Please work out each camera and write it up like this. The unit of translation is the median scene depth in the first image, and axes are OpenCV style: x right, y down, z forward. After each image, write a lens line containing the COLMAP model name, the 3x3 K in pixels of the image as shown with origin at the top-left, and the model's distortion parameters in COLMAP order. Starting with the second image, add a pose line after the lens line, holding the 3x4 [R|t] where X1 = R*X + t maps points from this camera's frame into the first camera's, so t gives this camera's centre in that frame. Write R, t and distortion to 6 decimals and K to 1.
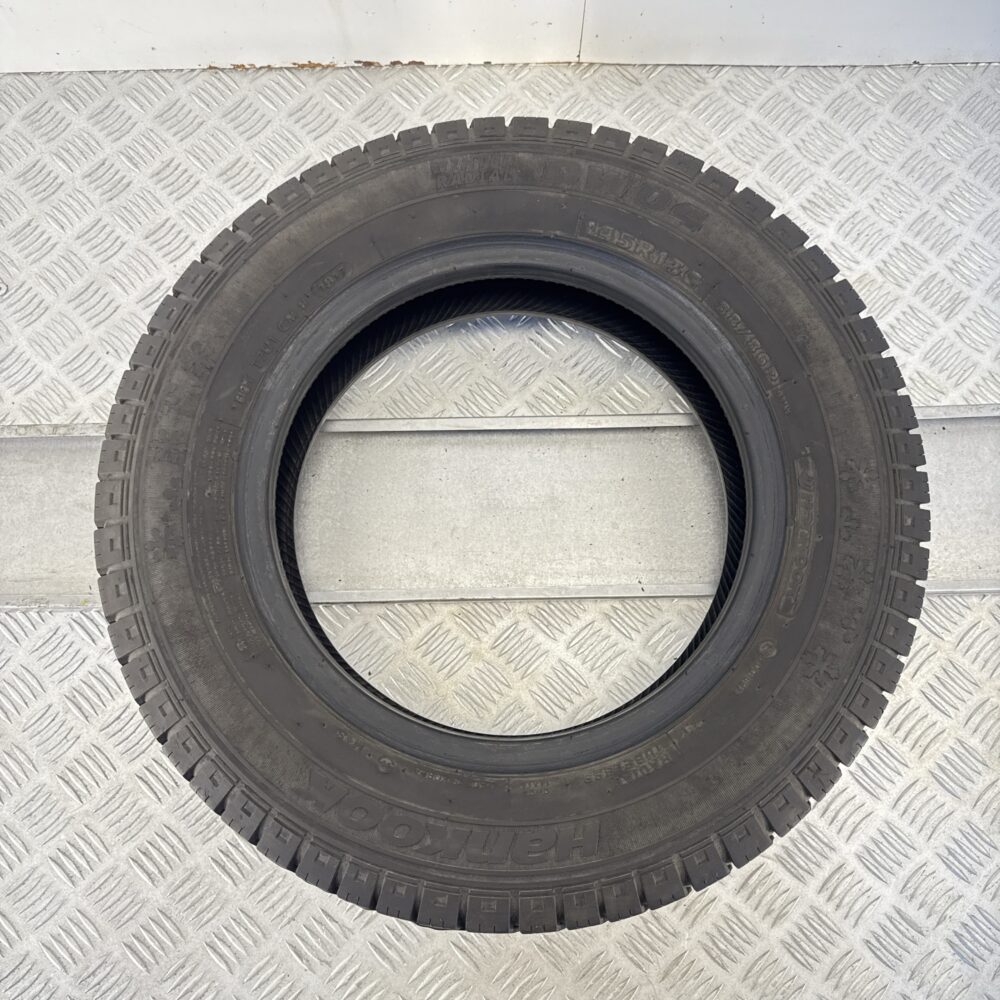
lens RADIAL K [[941.0, 0, 500.0], [0, 941.0, 500.0], [0, 0, 1]] dist [0.116704, -0.210744]
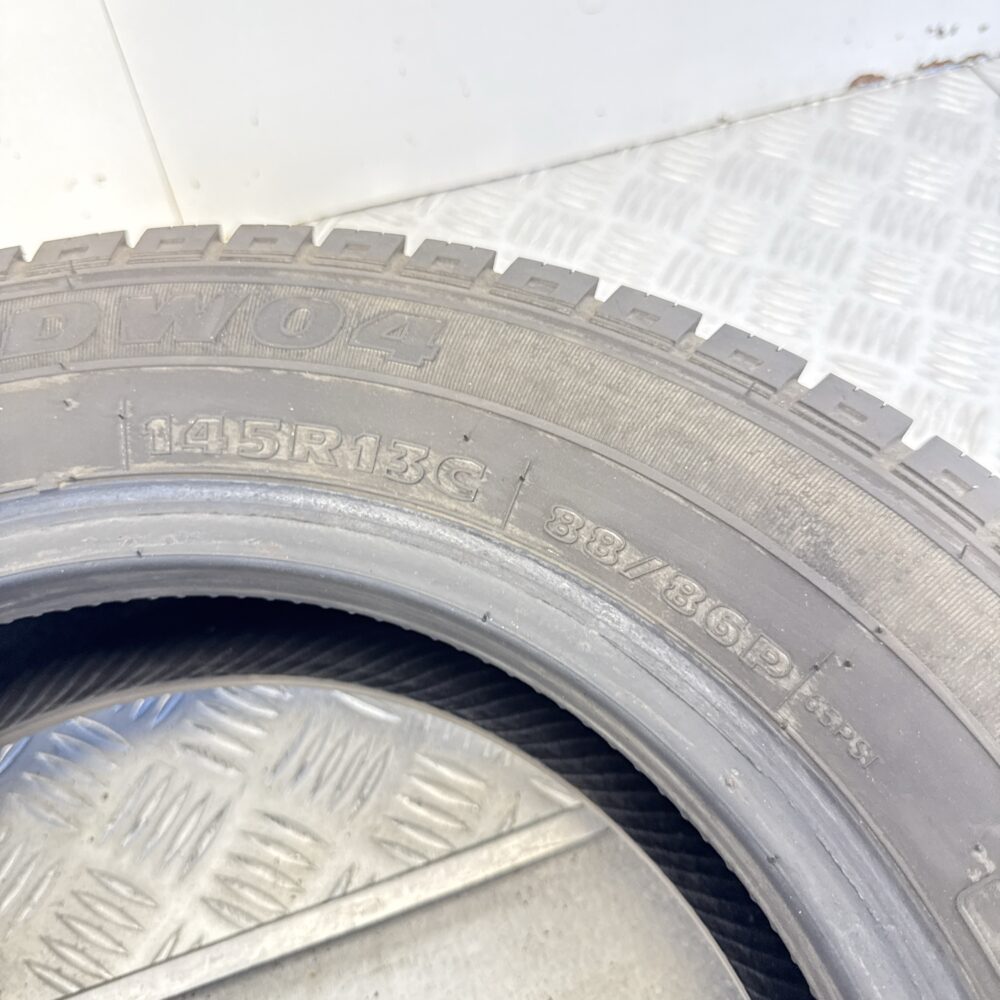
lens RADIAL K [[941.0, 0, 500.0], [0, 941.0, 500.0], [0, 0, 1]] dist [0.116704, -0.210744]
pose [[0.944665, -0.275949, 0.177367, 0.122813], [0.320453, 0.891880, -0.319154, -0.085028], [-0.070120, 0.358332, 0.930957, 0.541495]]
